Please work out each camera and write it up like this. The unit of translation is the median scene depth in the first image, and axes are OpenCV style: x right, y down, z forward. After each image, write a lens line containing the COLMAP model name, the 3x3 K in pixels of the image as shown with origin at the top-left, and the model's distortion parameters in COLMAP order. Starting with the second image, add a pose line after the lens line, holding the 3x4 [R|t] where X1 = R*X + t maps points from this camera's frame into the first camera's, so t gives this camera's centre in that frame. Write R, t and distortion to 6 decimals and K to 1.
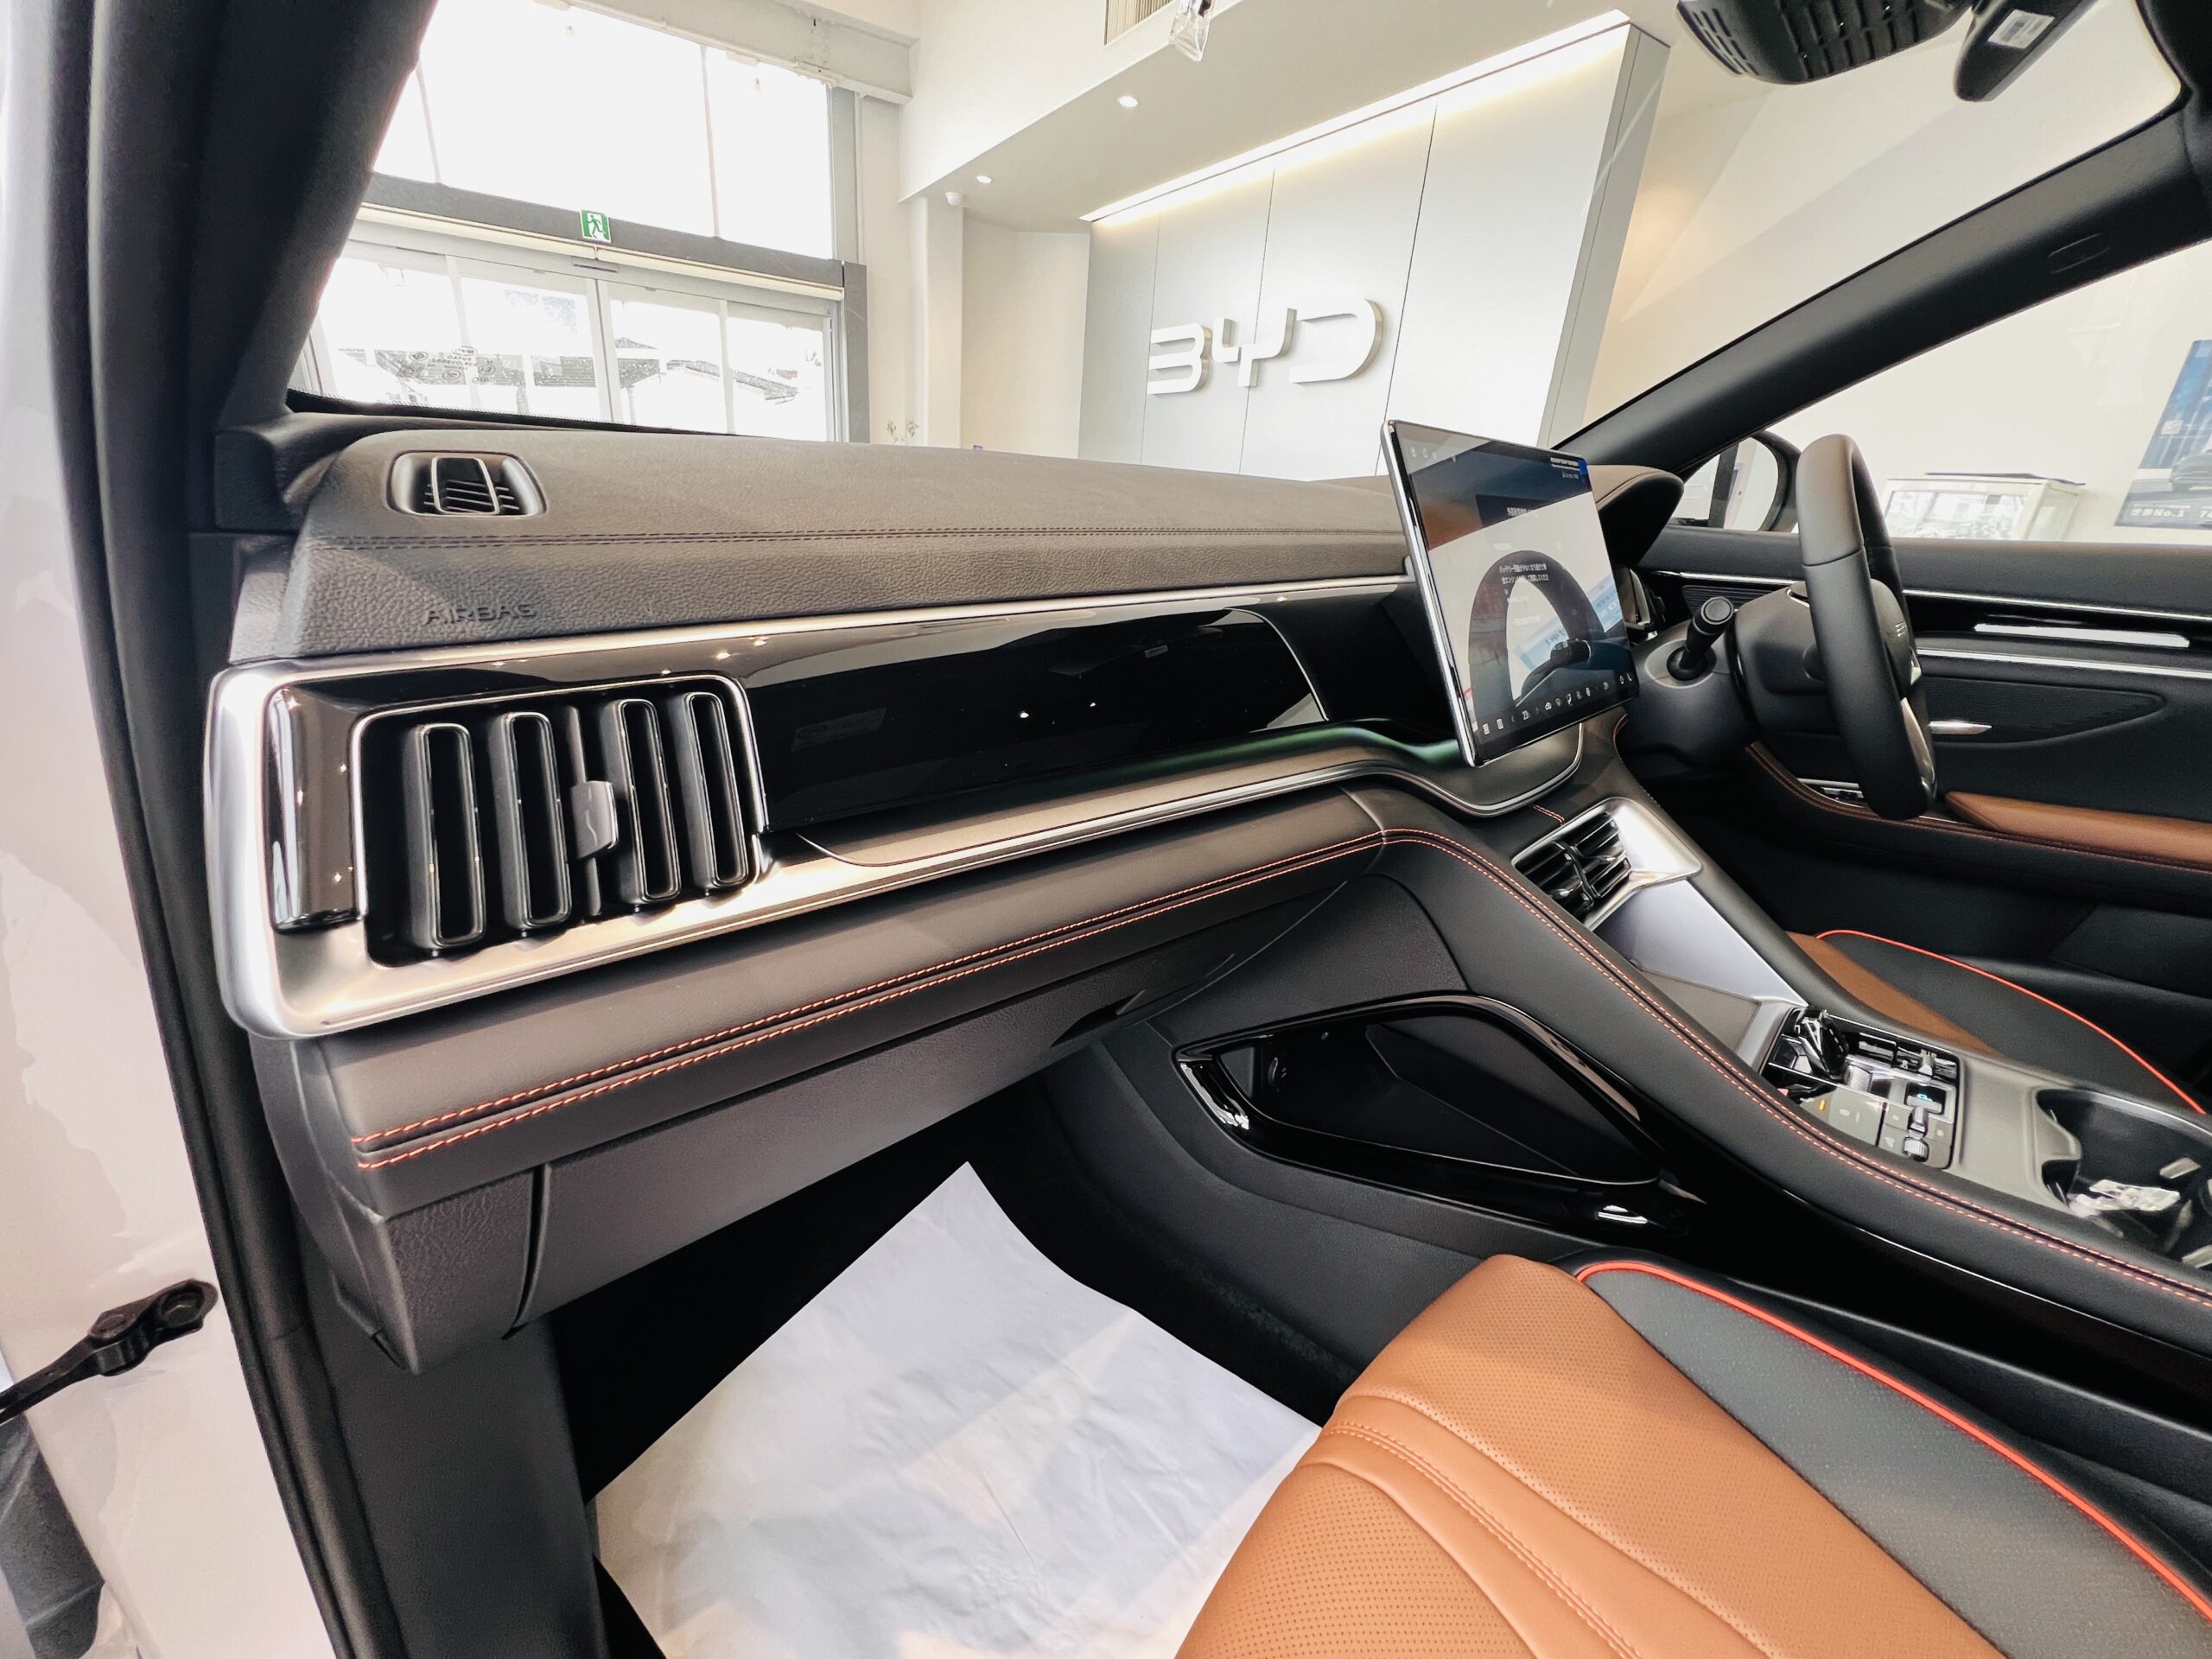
lens RADIAL K [[885.3, 0, 1120.9], [0, 885.3, 826.2], [0, 0, 1]] dist [-0.003747, 0.000099]
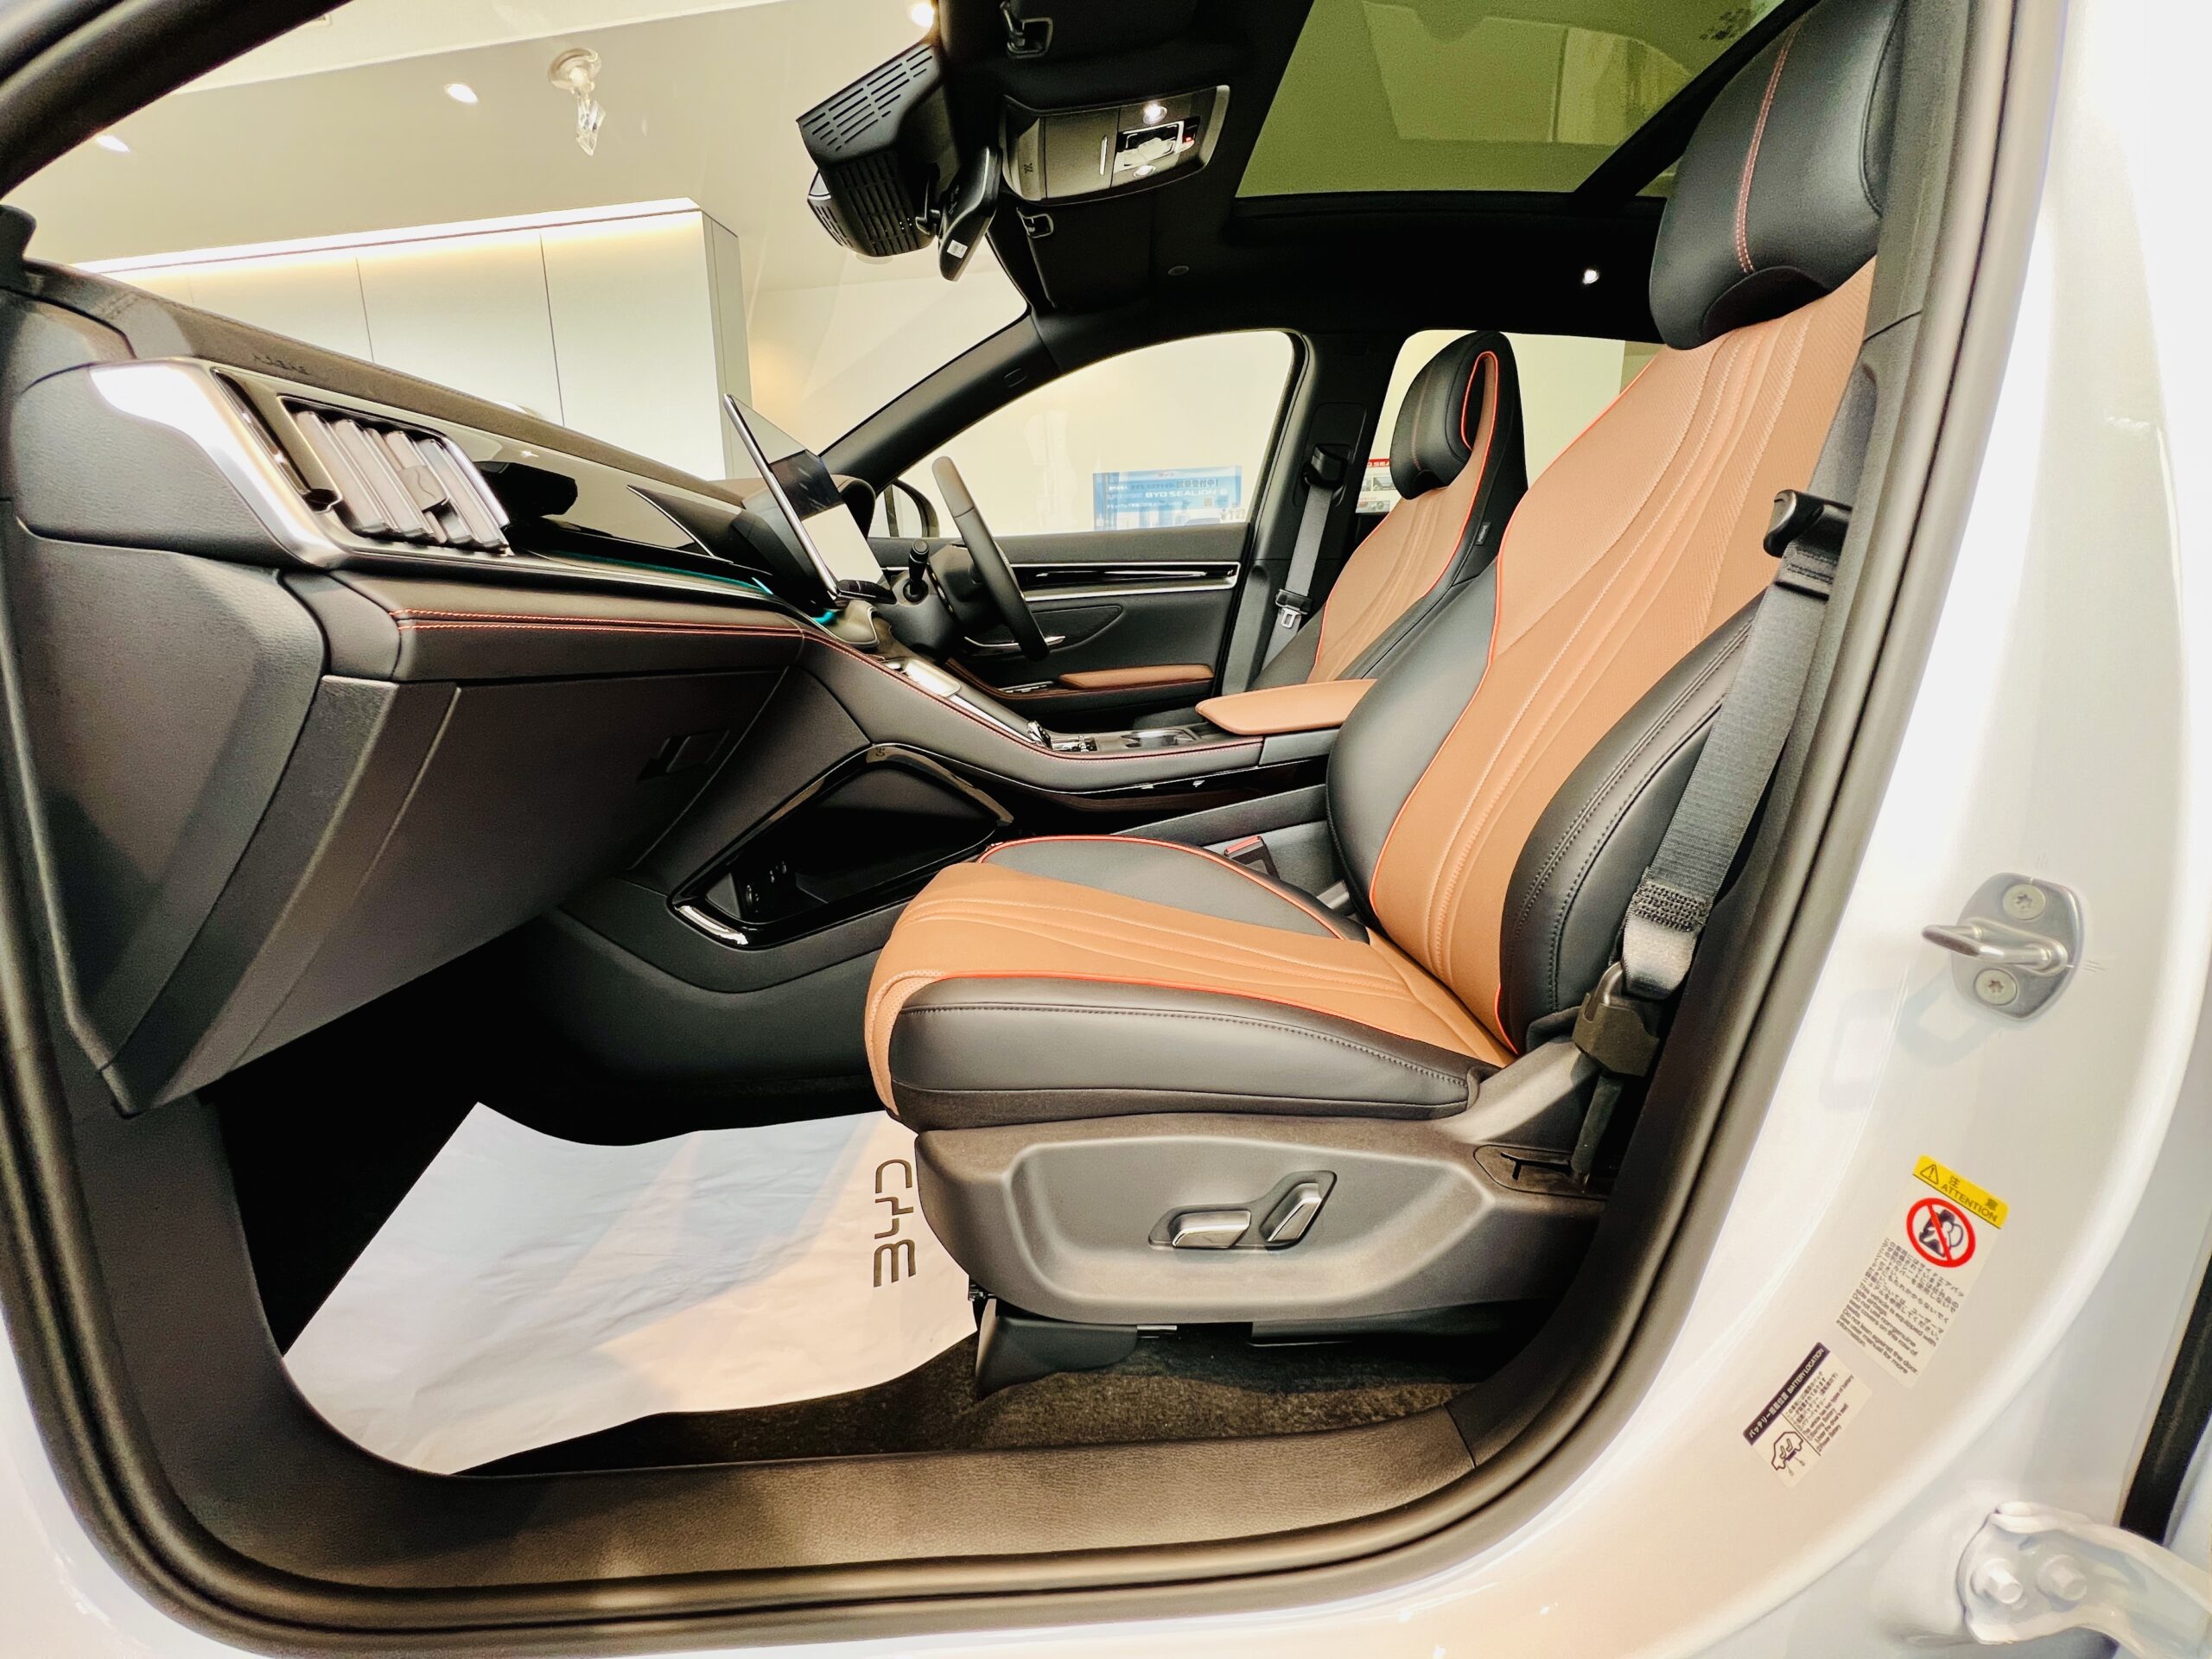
lens RADIAL K [[885.3, 0, 1120.9], [0, 885.3, 826.2], [0, 0, 1]] dist [-0.003747, 0.000099]
pose [[0.669940, -0.228264, 0.706453, -0.390171], [0.319544, 0.947566, 0.003142, 0.381830], [-0.670128, 0.223638, 0.707753, -0.341001]]
